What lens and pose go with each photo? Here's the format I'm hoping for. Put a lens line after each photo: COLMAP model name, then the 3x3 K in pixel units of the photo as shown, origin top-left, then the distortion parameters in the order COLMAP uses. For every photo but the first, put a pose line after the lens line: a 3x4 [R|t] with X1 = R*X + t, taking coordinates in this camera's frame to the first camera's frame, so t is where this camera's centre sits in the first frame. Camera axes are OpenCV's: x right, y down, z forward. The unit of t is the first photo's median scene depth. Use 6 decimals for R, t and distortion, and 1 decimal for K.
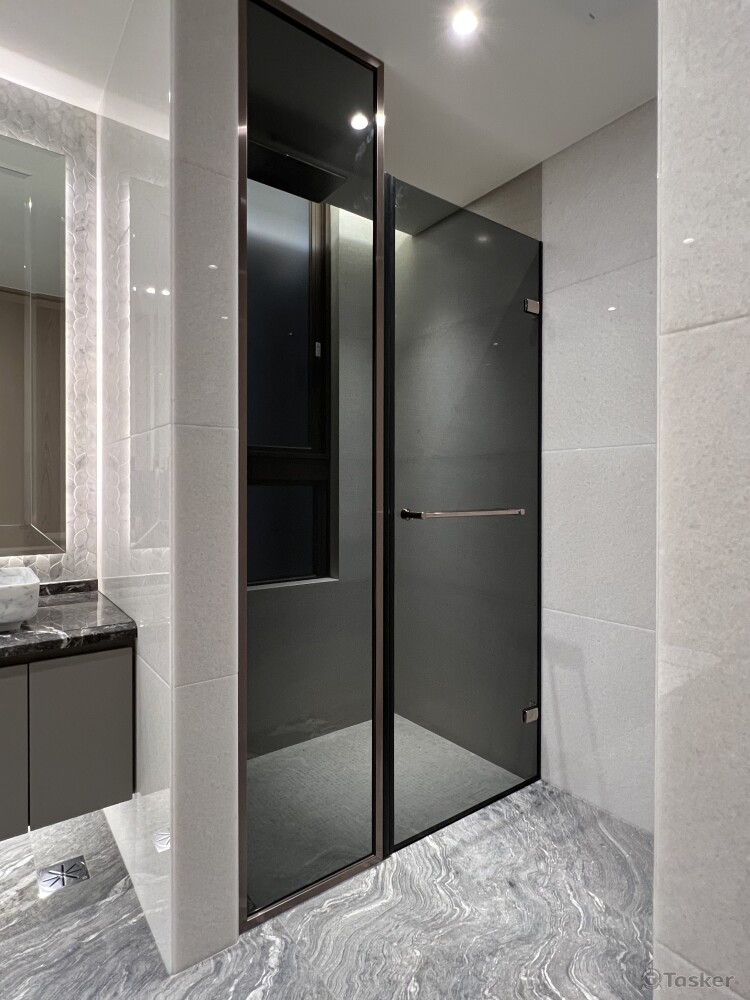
lens RADIAL K [[538.6, 0, 370.9], [0, 538.6, 494.9], [0, 0, 1]] dist [-0.005579, 0.001198]
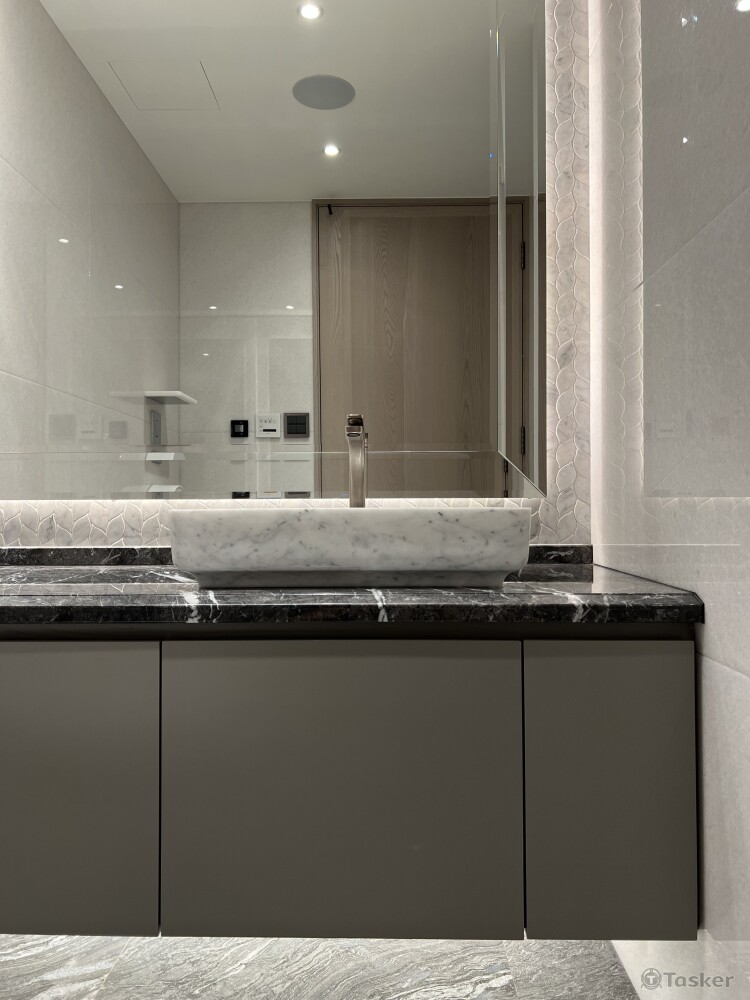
lens RADIAL K [[760.7, 0, 376.0], [0, 760.7, 503.0], [0, 0, 1]] dist [0.012474, 0.001575]
pose [[0.791760, -0.005162, -0.610811, -0.183123], [-0.002330, 0.999931, -0.011471, 0.123257], [0.610828, 0.010506, 0.791693, 0.180411]]
